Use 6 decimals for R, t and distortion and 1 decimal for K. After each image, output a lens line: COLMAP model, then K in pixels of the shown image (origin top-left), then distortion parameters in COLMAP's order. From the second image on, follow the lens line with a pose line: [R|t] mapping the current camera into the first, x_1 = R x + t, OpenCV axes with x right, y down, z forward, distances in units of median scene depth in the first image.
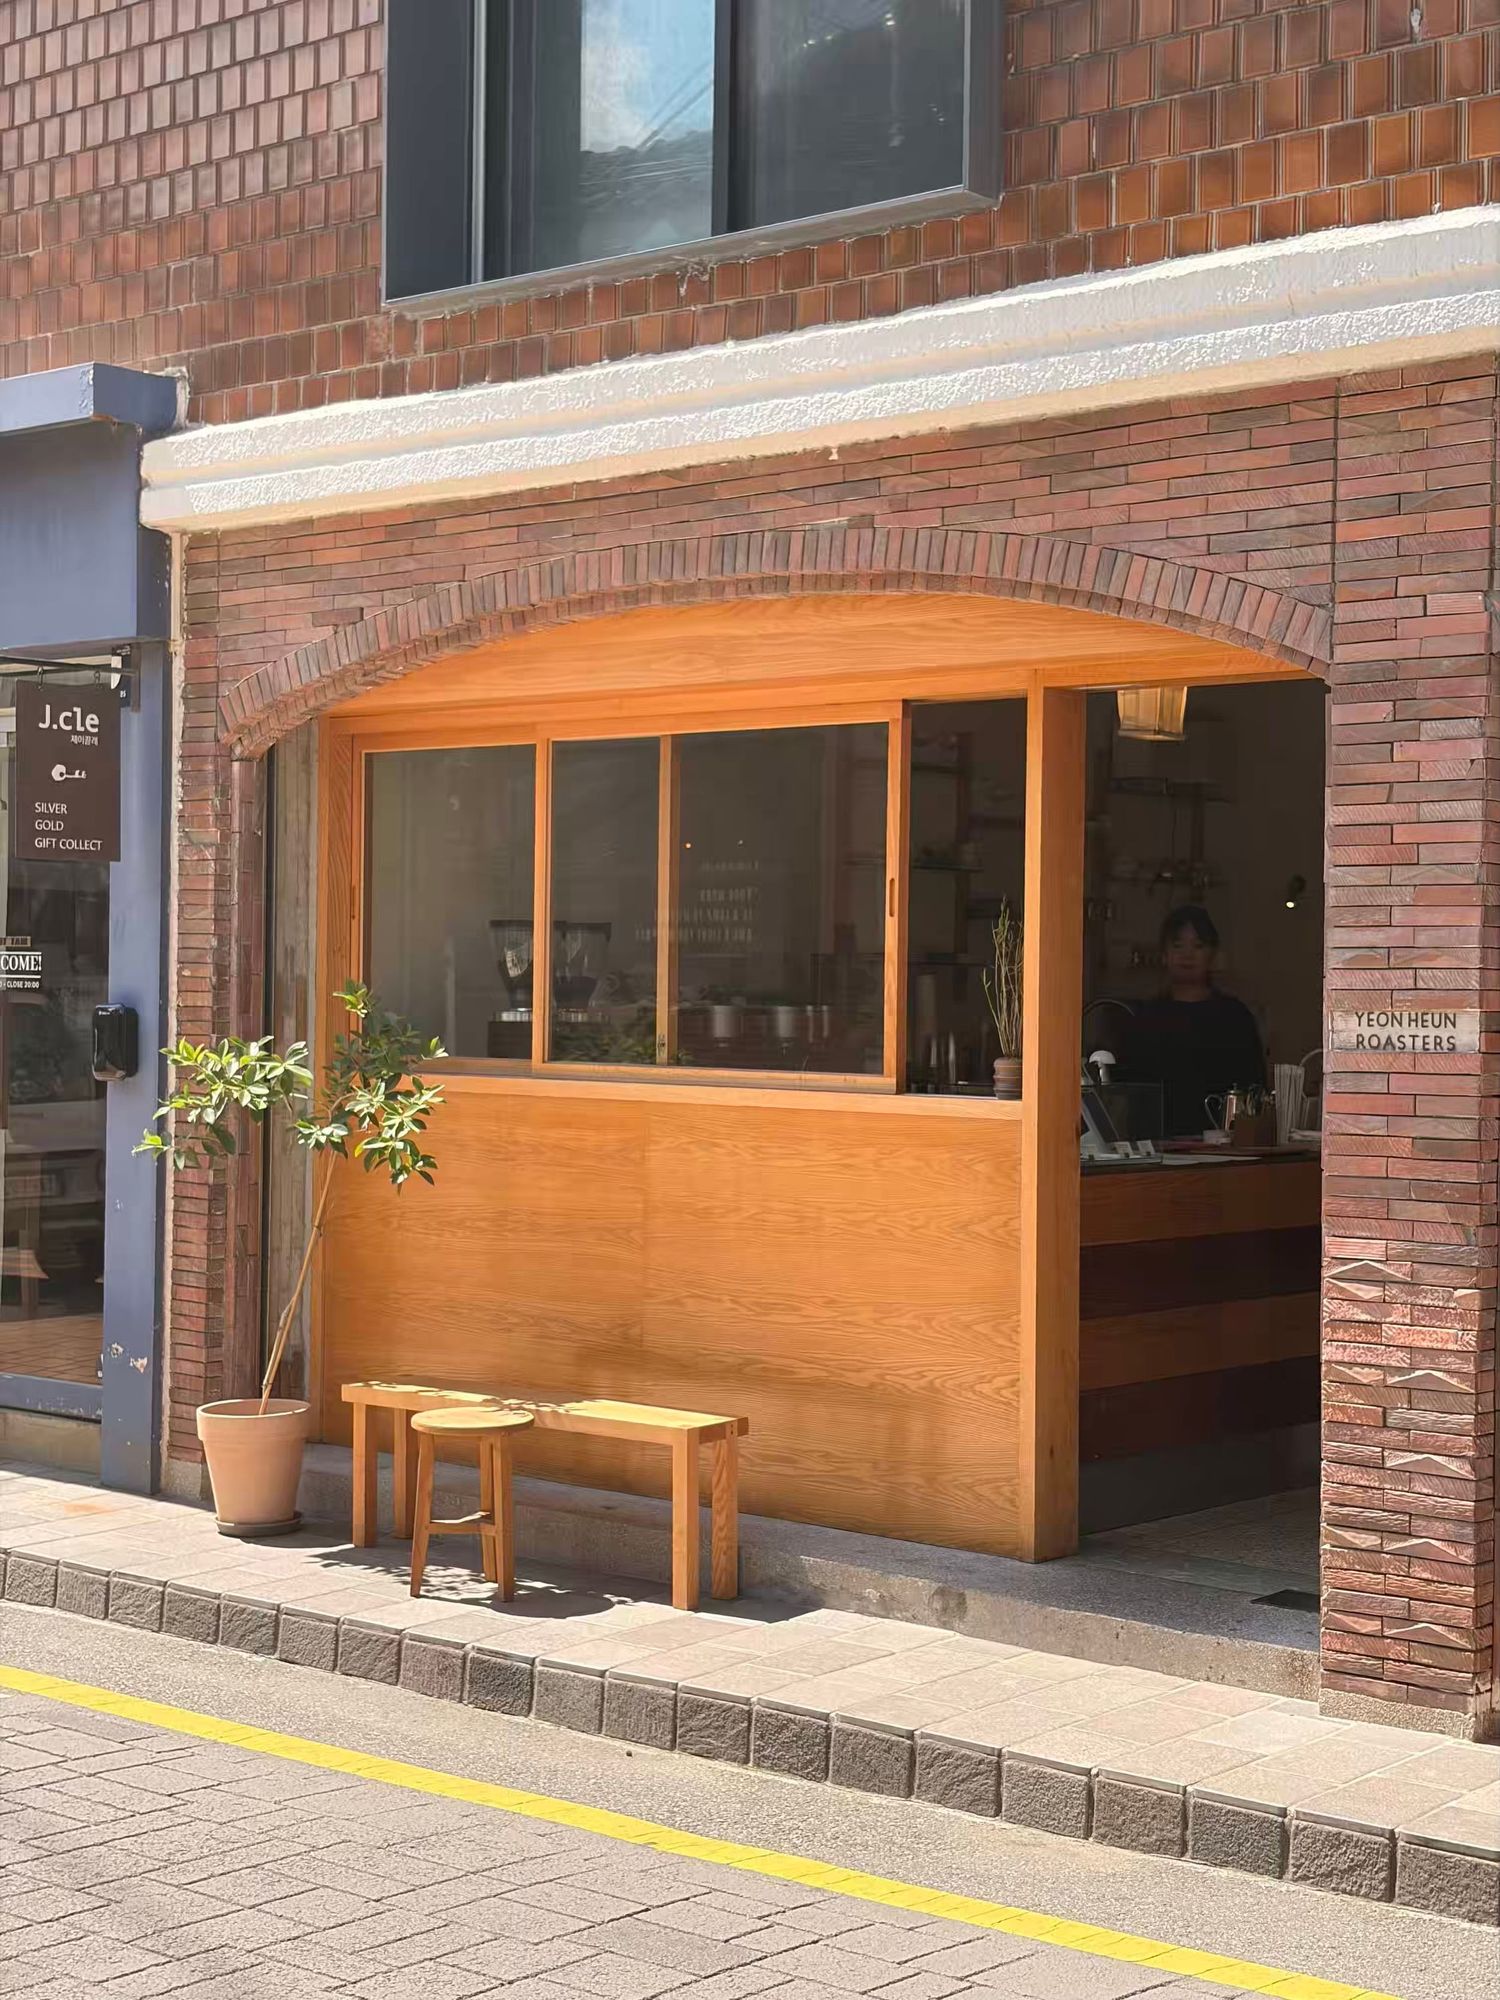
lens RADIAL K [[3034.3, 0, 764.6], [0, 3034.3, 1006.8], [0, 0, 1]] dist [0.128734, 0.000000]
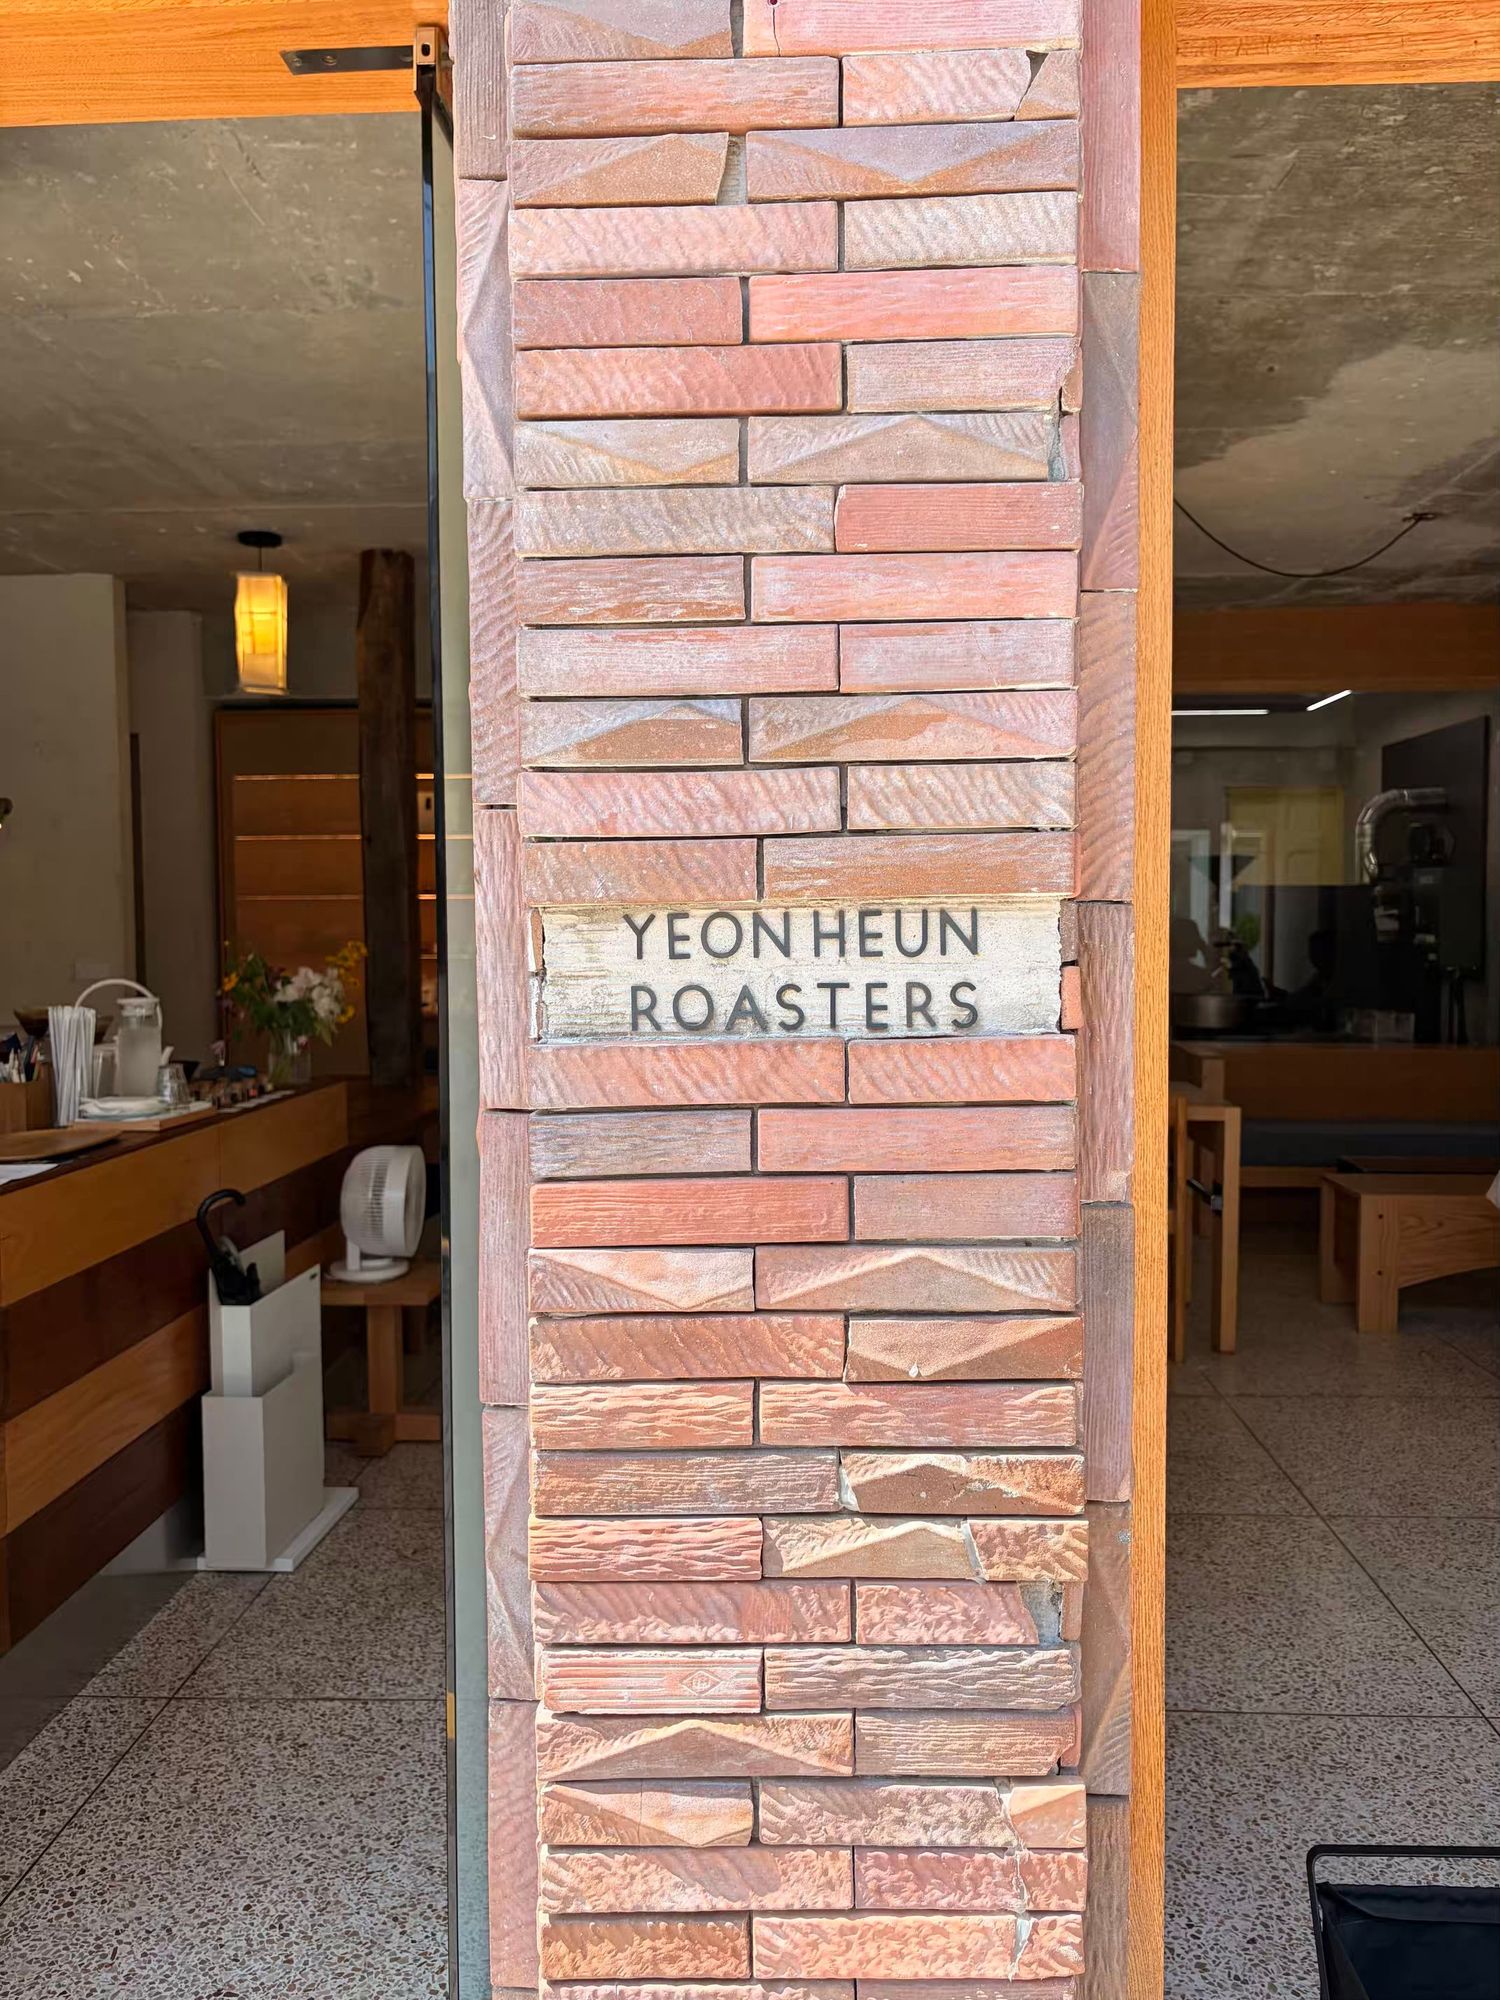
lens RADIAL K [[1520.1, 0, 772.4], [0, 1520.1, 1005.0], [0, 0, 1]] dist [0.039222, -0.033457]
pose [[0.781620, -0.050987, 0.621667, 0.111389], [0.019717, 0.998175, 0.057076, 0.002635], [-0.623443, -0.032354, 0.781199, 0.878241]]
